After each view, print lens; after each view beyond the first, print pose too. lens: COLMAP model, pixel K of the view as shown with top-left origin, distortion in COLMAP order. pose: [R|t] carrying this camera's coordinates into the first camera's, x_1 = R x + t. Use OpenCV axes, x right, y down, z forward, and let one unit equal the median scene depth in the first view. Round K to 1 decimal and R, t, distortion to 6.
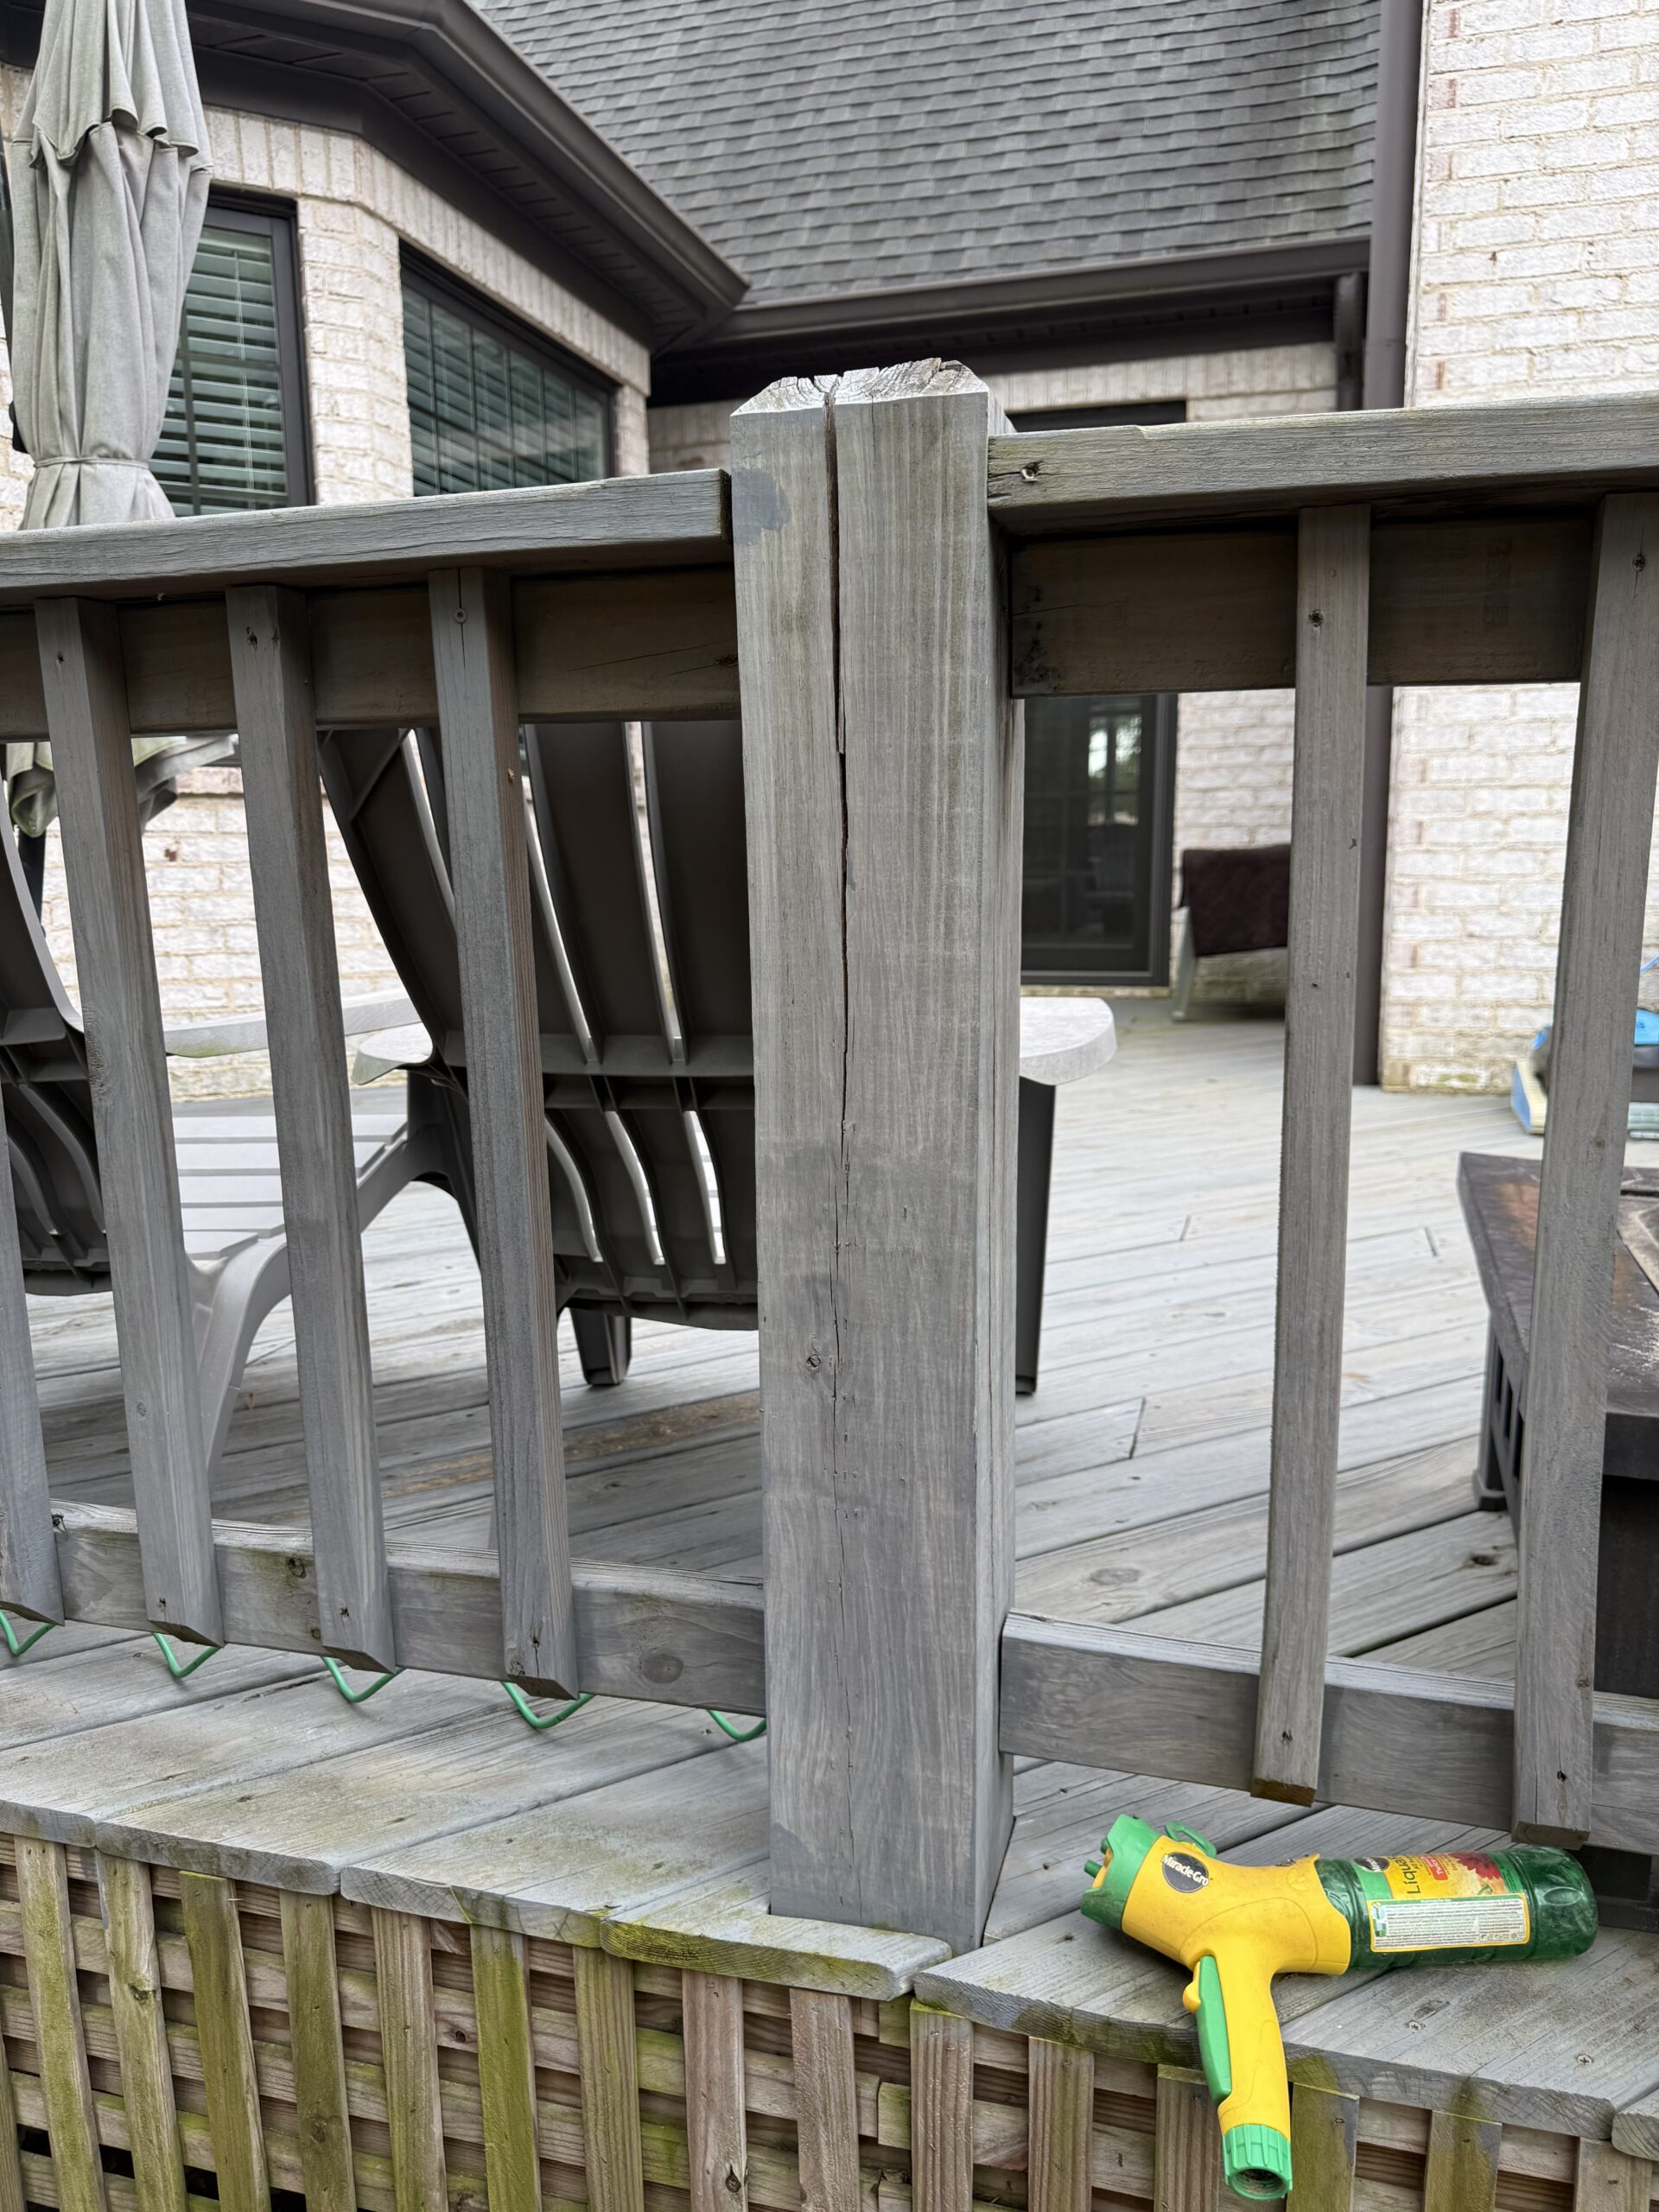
lens RADIAL K [[1565.9, 0, 754.4], [0, 1565.9, 1179.9], [0, 0, 1]] dist [-0.005018, -0.010268]
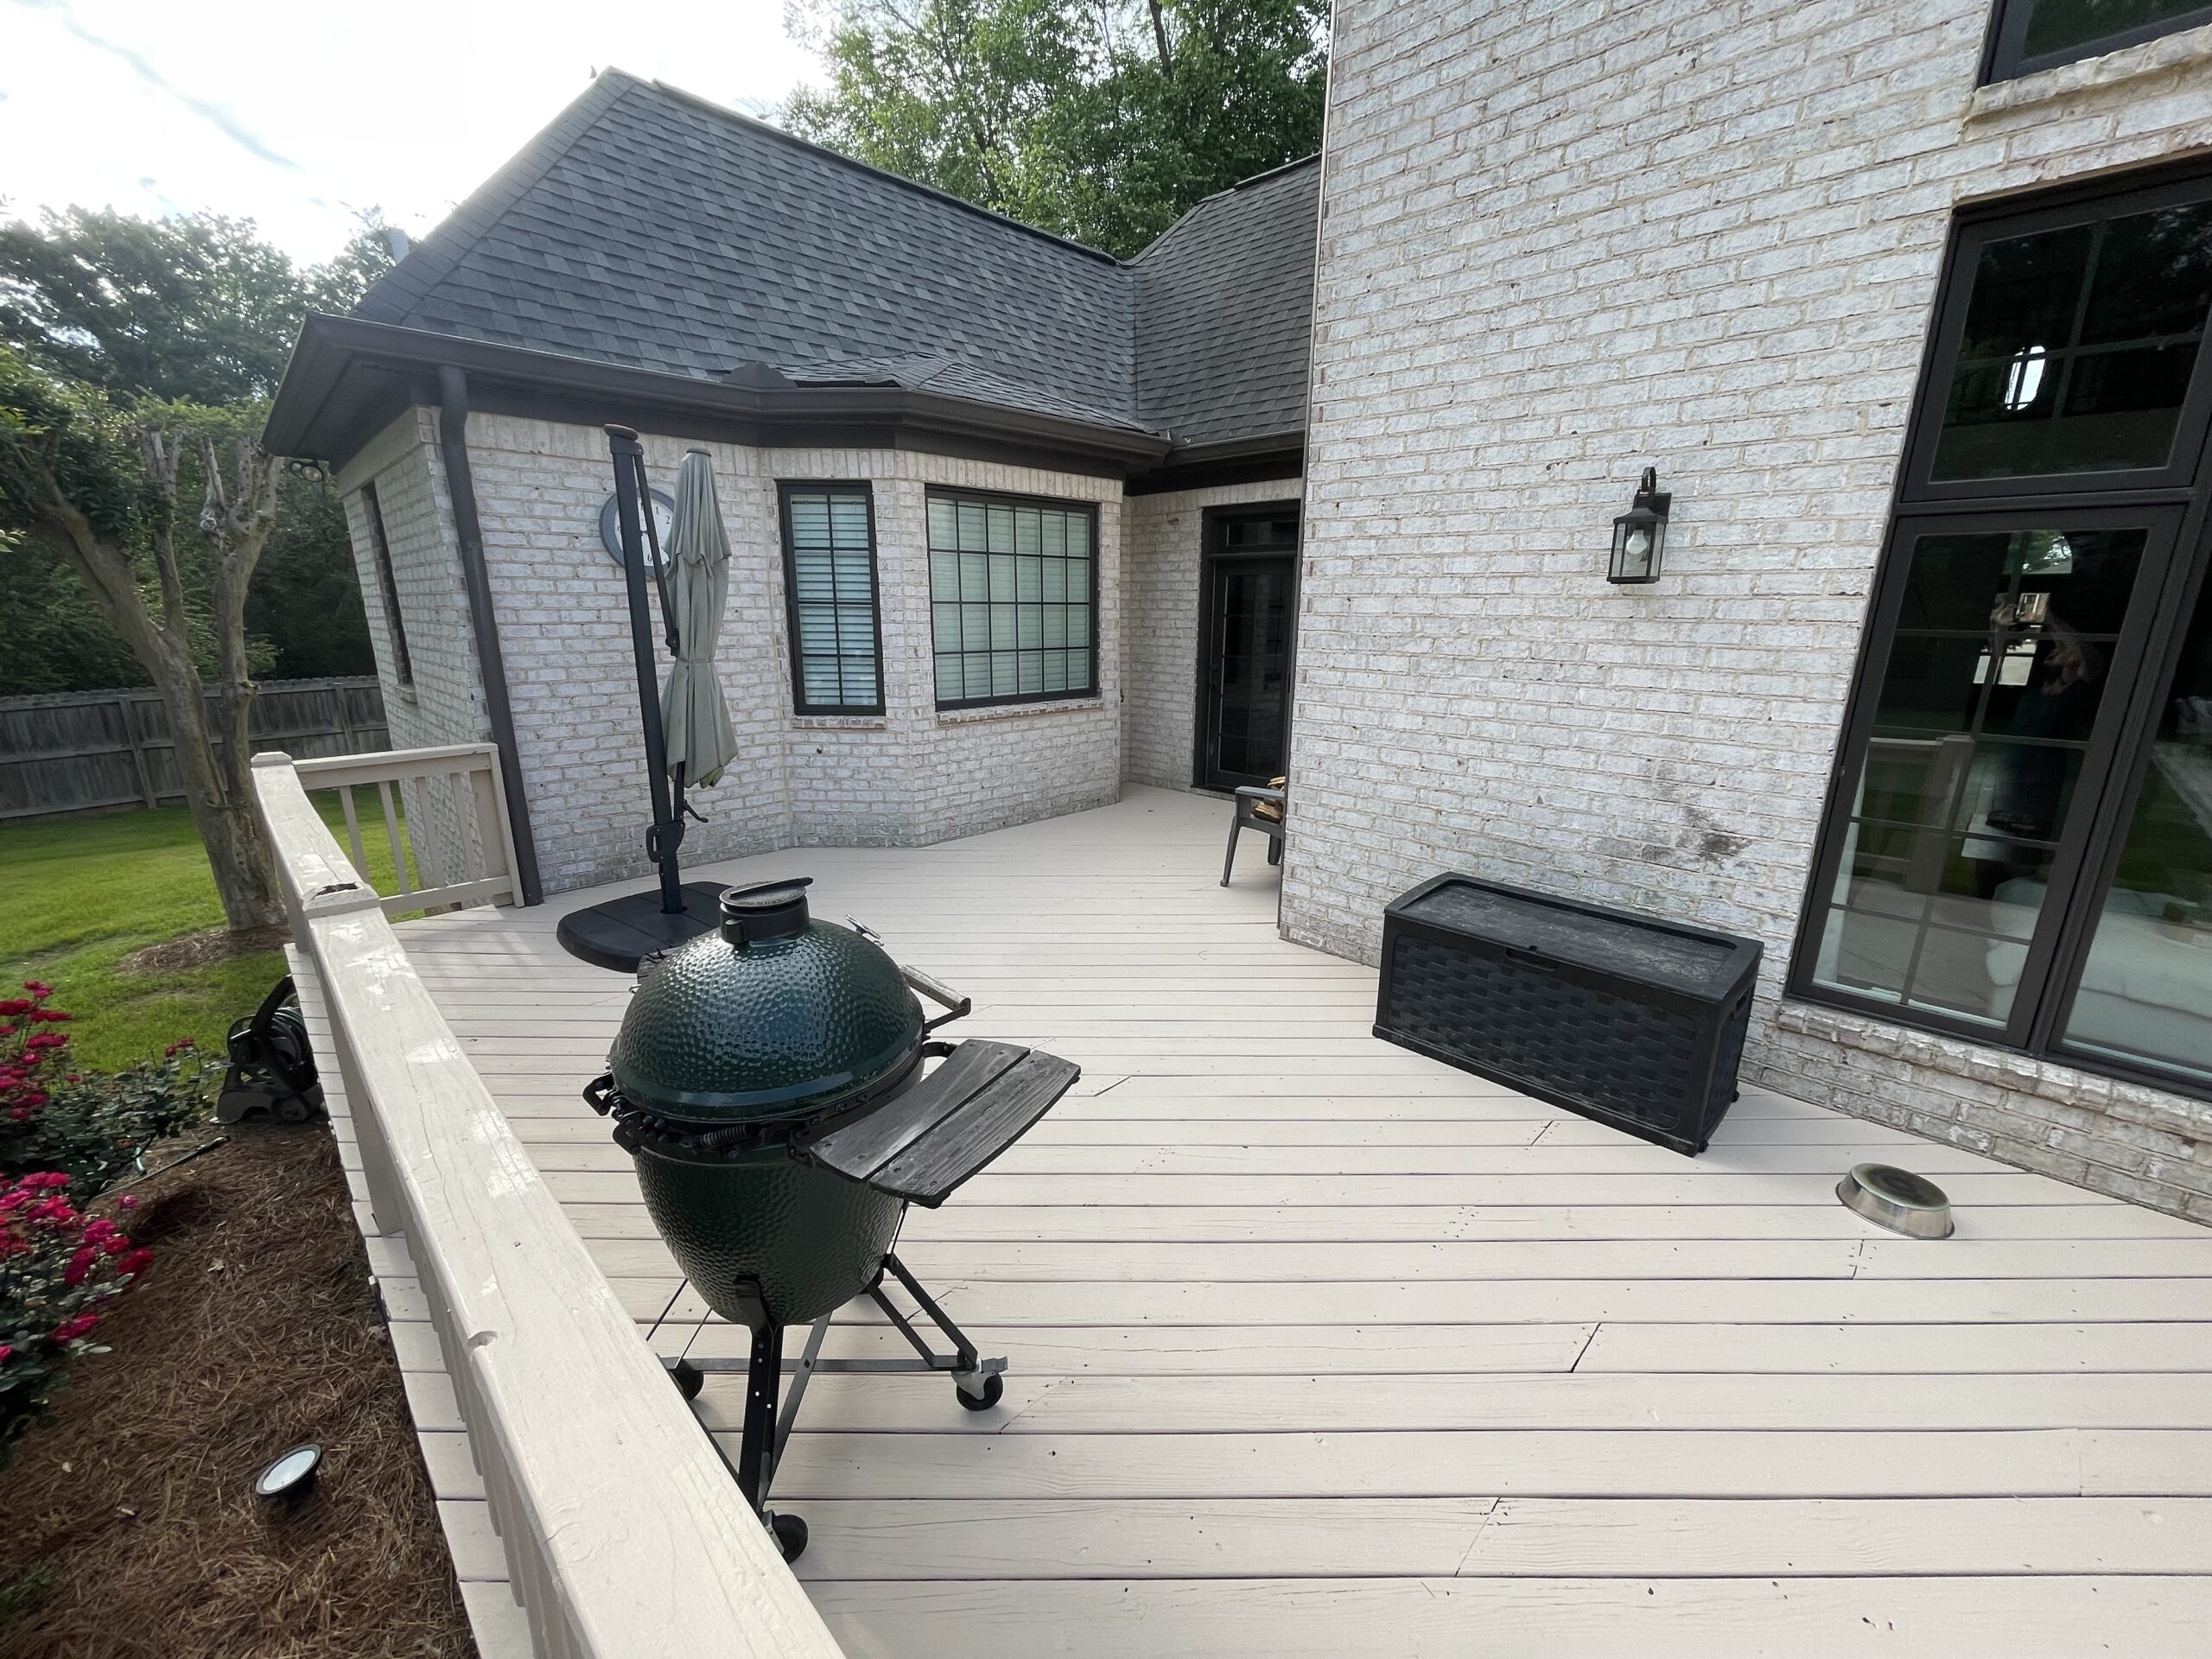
lens RADIAL K [[881.3, 0, 1107.5], [0, 881.3, 836.0], [0, 0, 1]] dist [-0.007036, 0.001800]
pose [[0.872418, 0.151502, -0.464688, 0.764242], [-0.117203, 0.987853, 0.102028, -0.286499], [0.474501, -0.034548, 0.879577, -0.029140]]
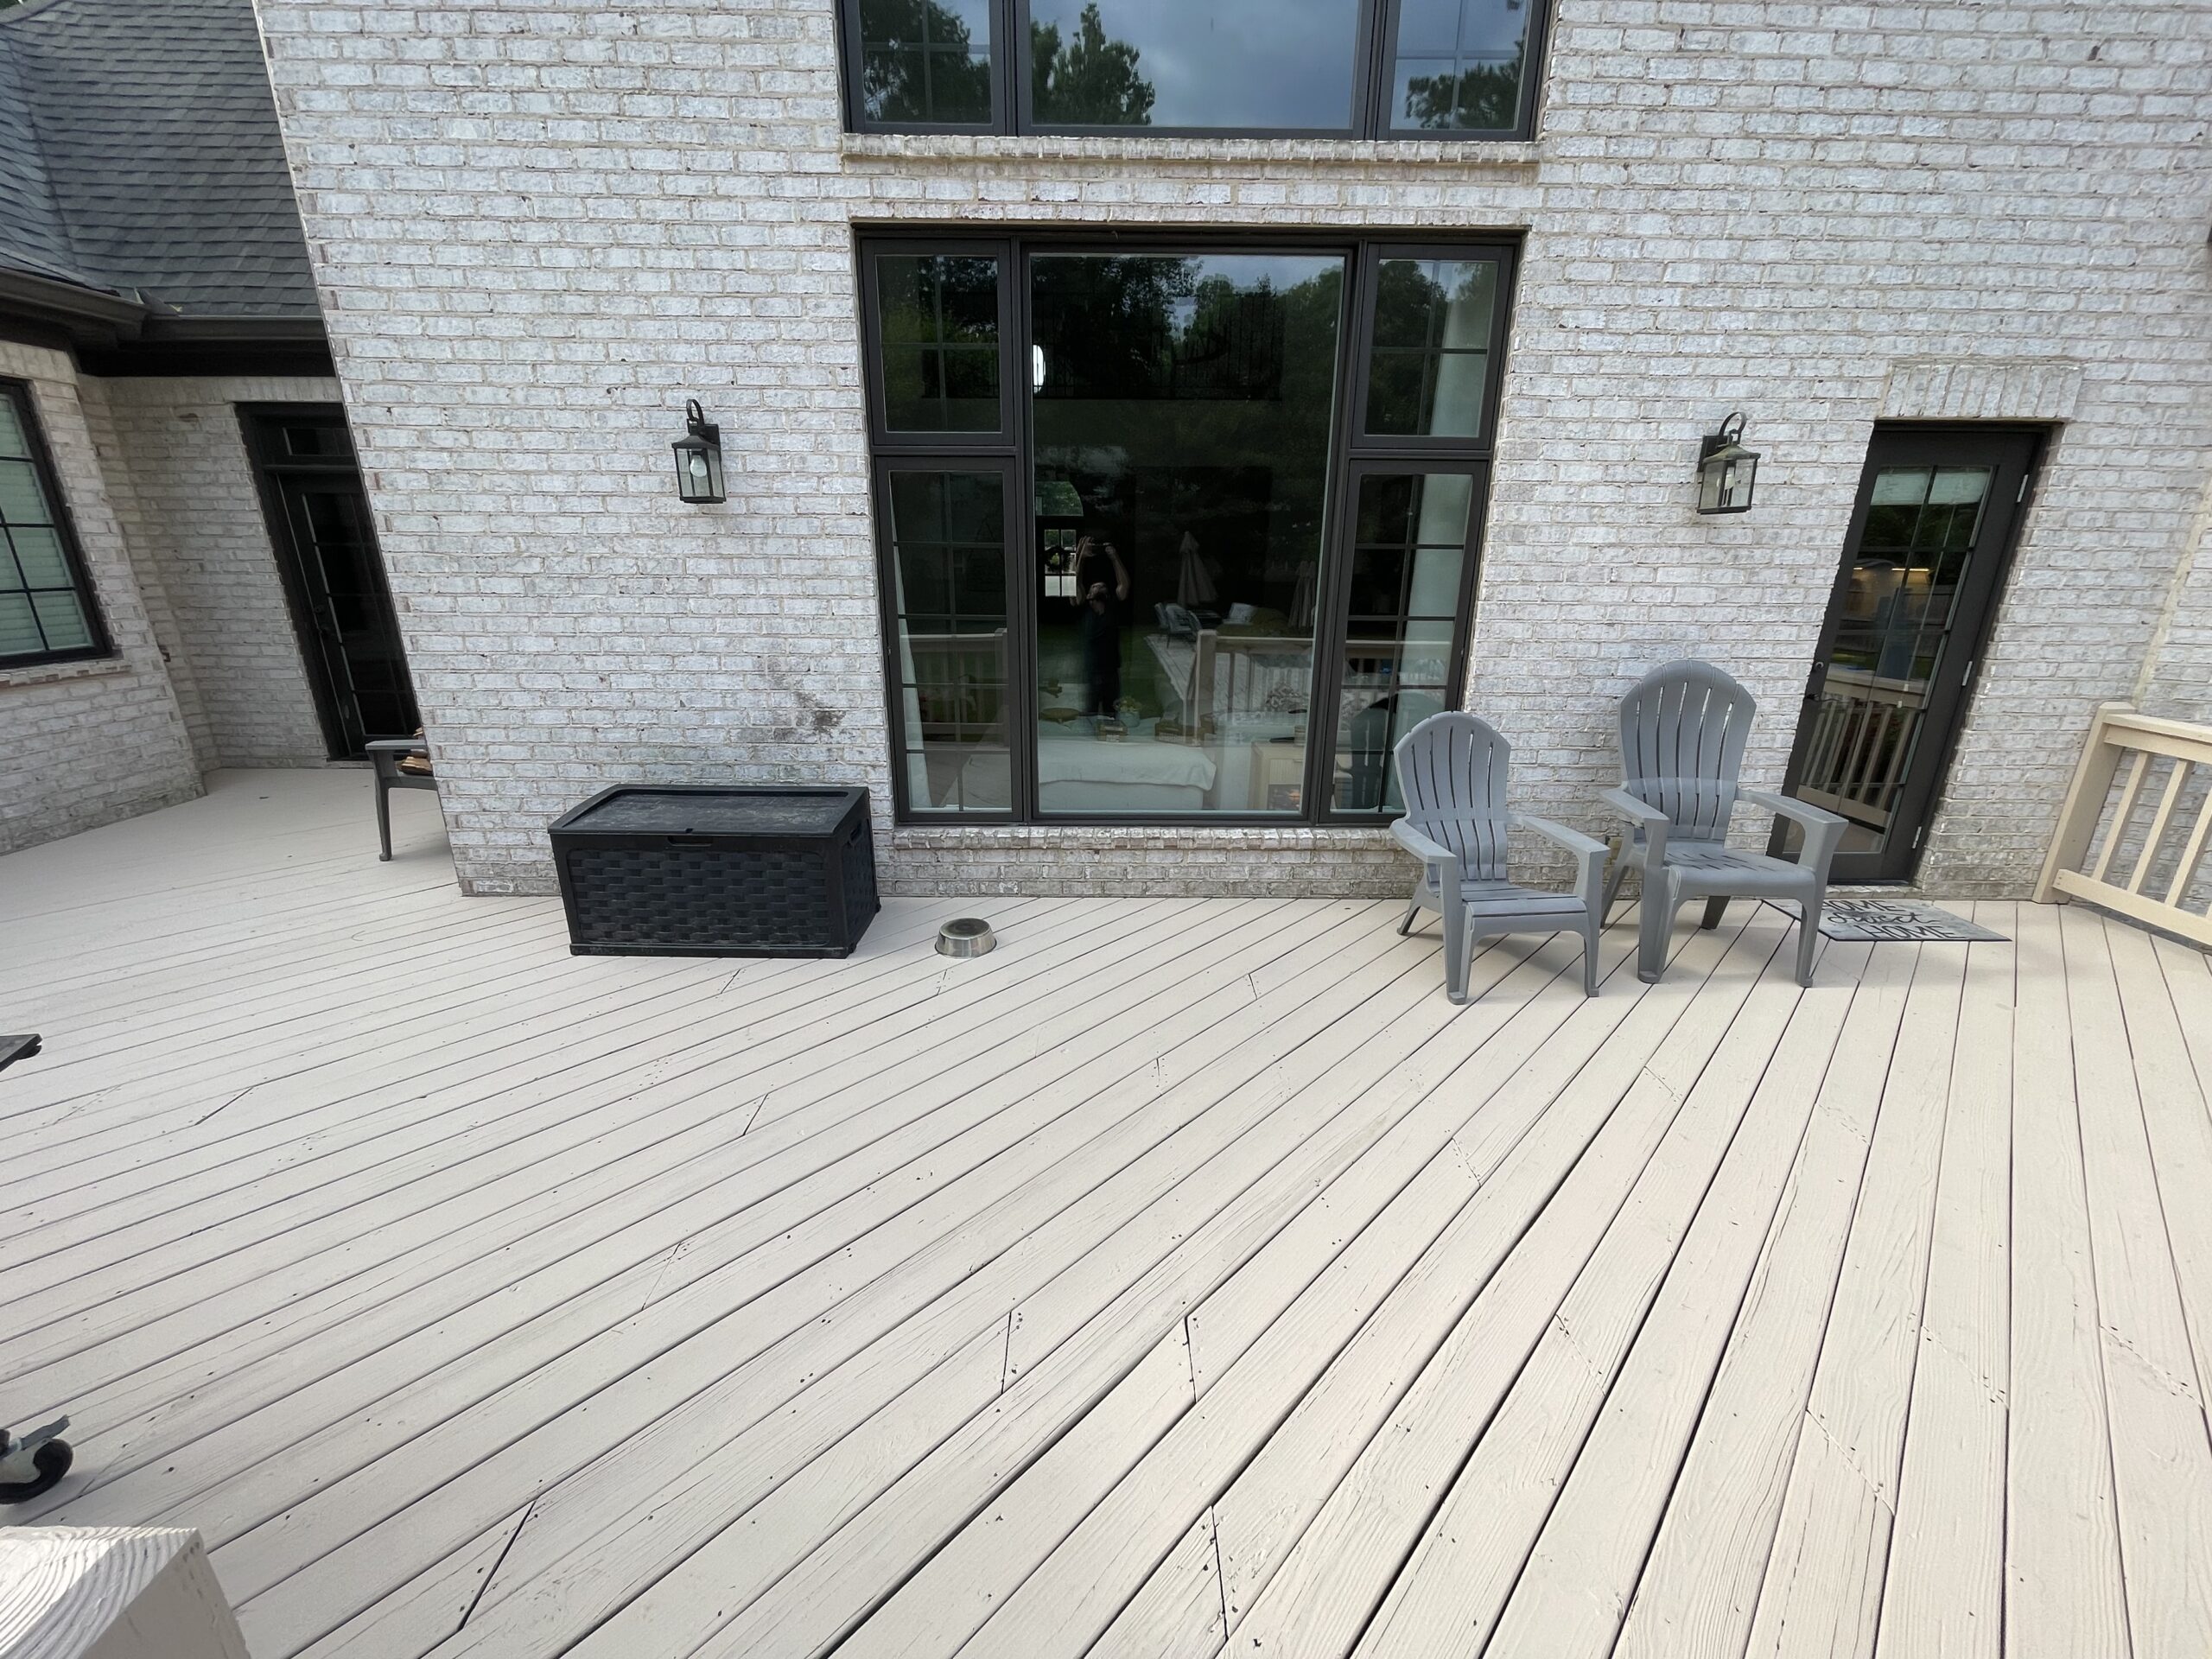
lens RADIAL K [[881.3, 0, 1106.8], [0, 881.3, 838.3], [0, 0, 1]] dist [-0.007036, 0.001800]
pose [[0.960046, -0.059086, 0.273534, 0.905368], [0.024024, 0.991249, 0.129802, -0.249756], [-0.278809, -0.118045, 0.953064, -0.127958]]
